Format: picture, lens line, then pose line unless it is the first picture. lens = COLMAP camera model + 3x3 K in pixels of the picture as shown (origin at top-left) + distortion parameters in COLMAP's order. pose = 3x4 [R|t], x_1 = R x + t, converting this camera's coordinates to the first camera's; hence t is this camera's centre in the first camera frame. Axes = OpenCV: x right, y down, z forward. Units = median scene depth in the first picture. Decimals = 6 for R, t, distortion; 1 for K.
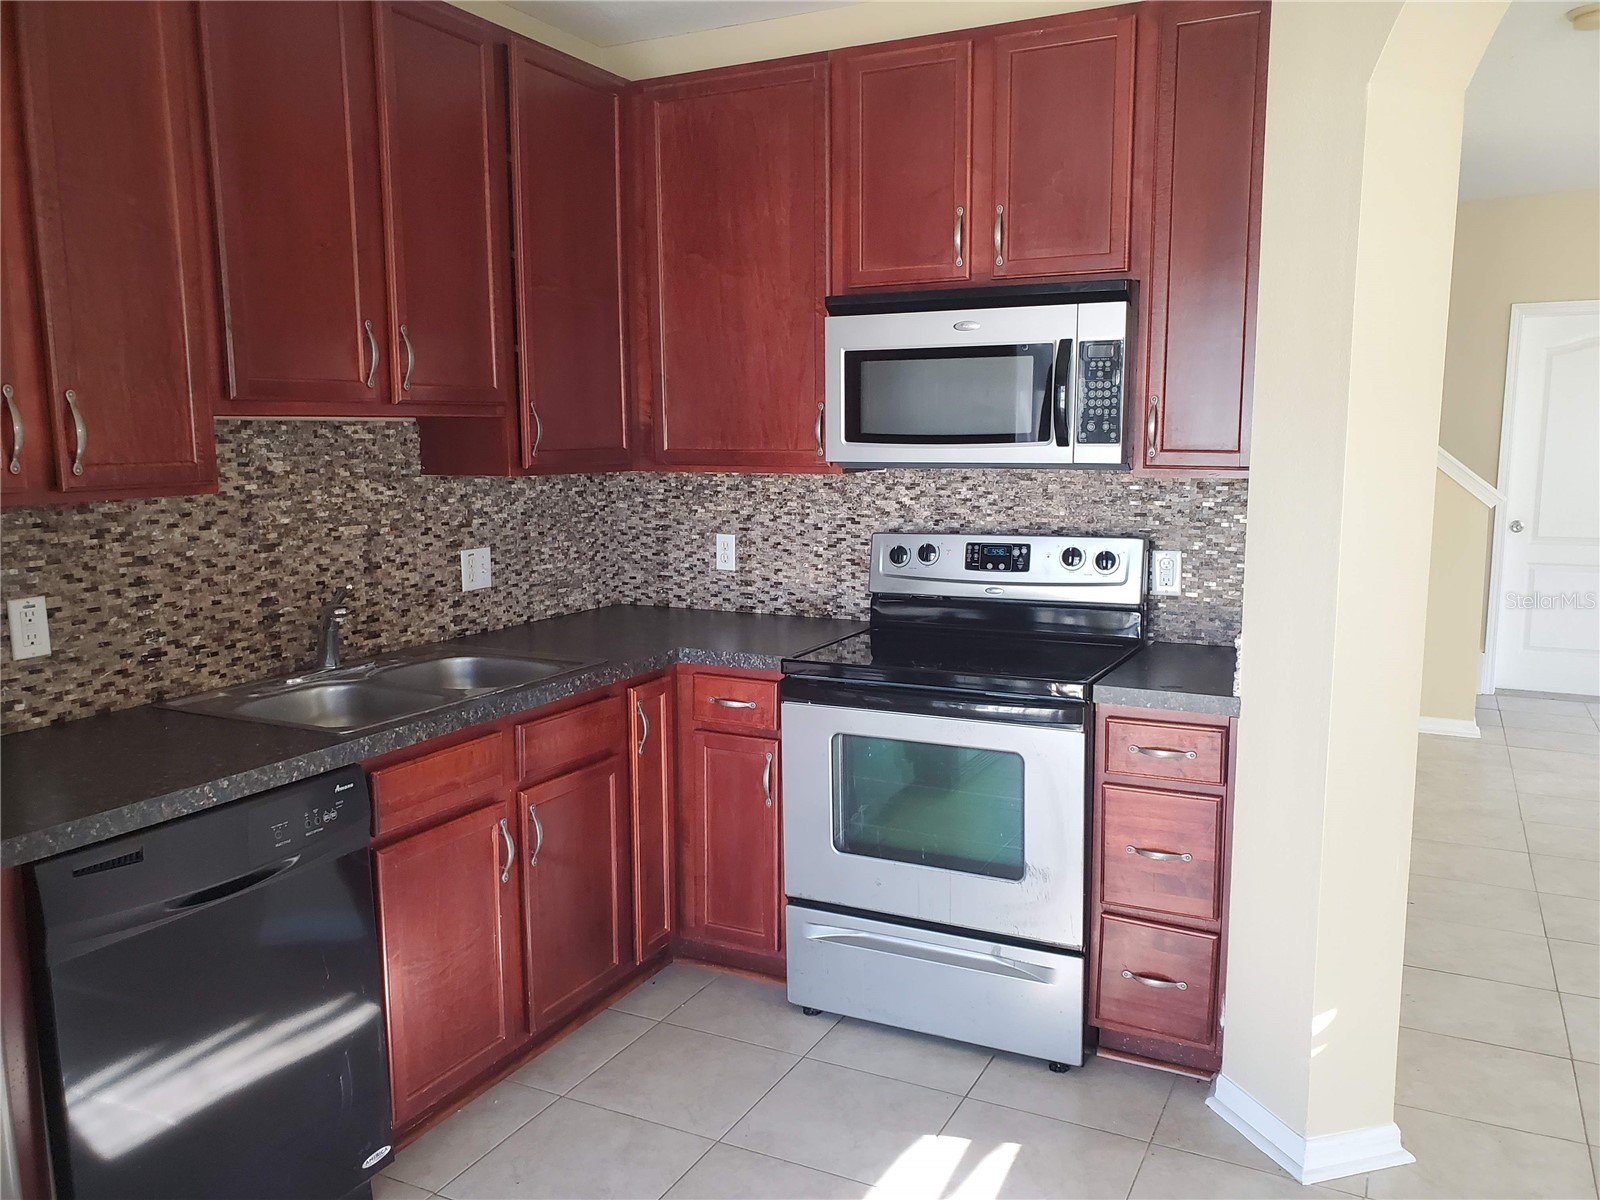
lens RADIAL K [[1243.7, 0, 801.0], [0, 1243.7, 602.2], [0, 0, 1]] dist [0.002312, 0.015638]
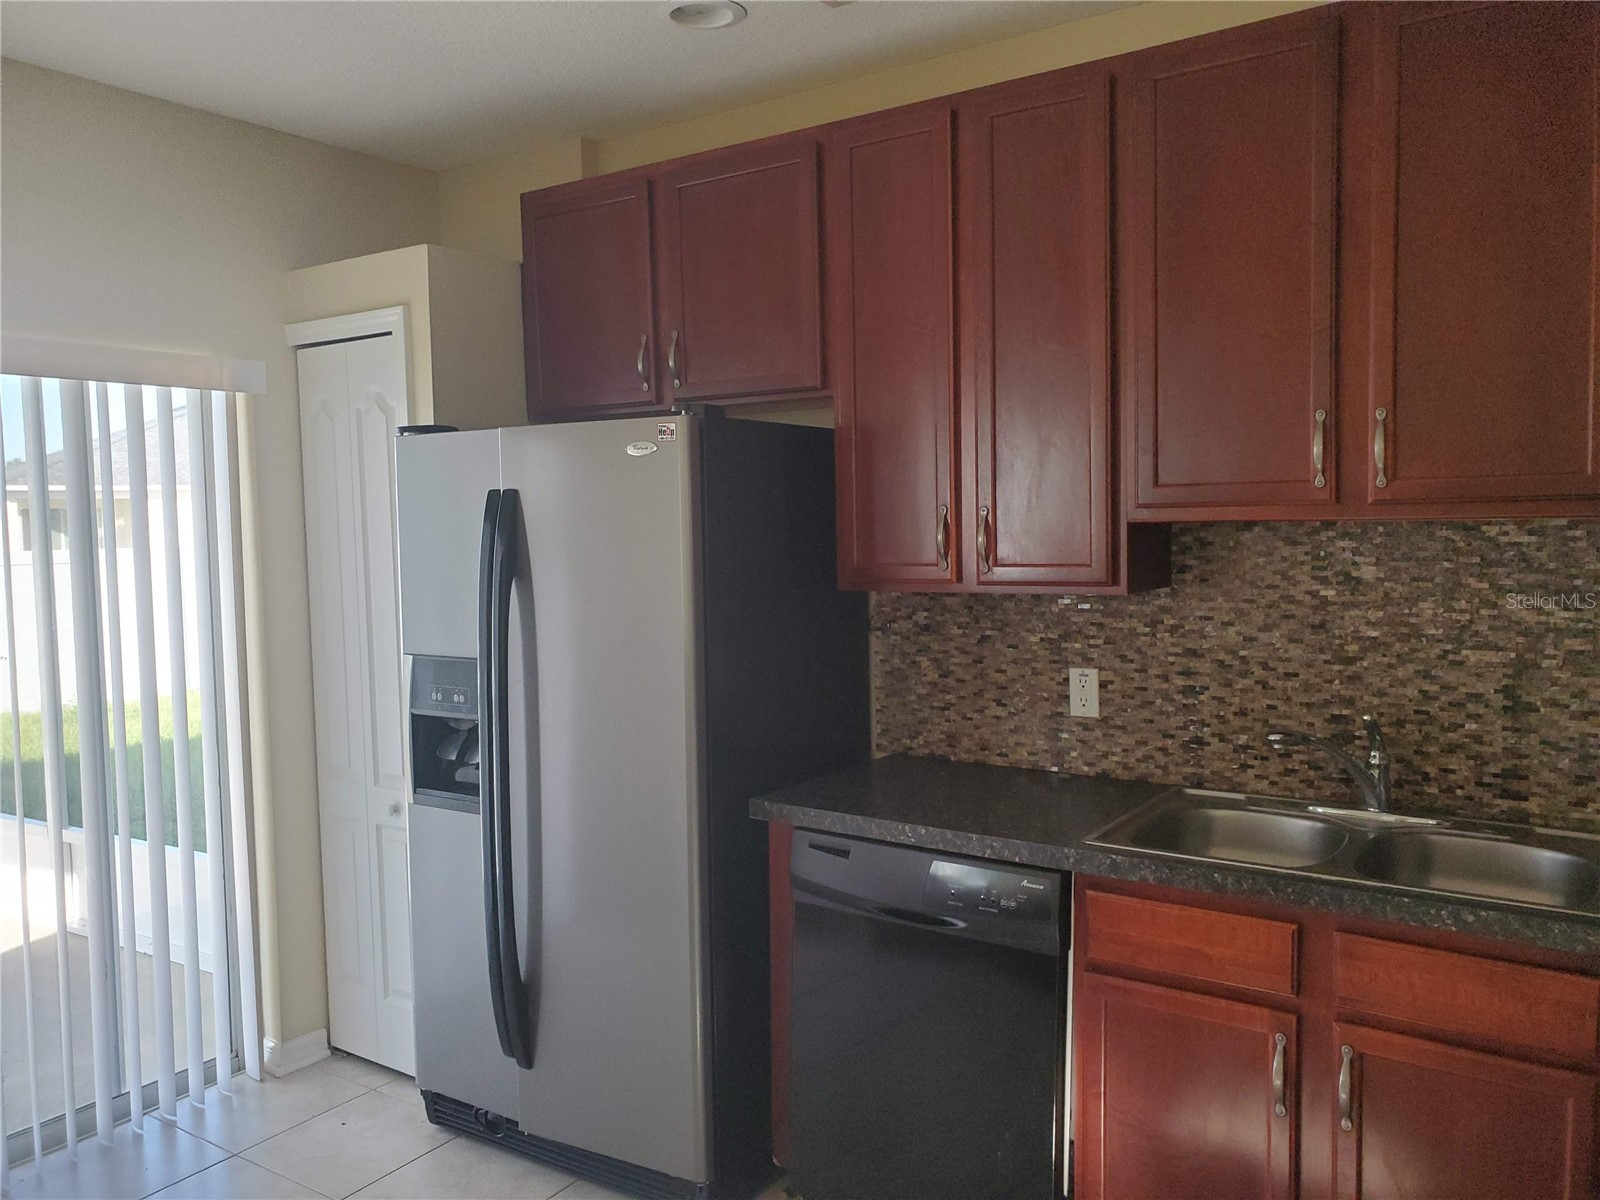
lens RADIAL K [[1243.7, 0, 807.6], [0, 1243.7, 600.0], [0, 0, 1]] dist [0.002312, 0.015638]
pose [[-0.122602, 0.066679, -0.990213, 0.538713], [-0.125001, 0.988757, 0.082058, -0.117836], [0.984552, 0.133838, -0.112889, 0.743418]]
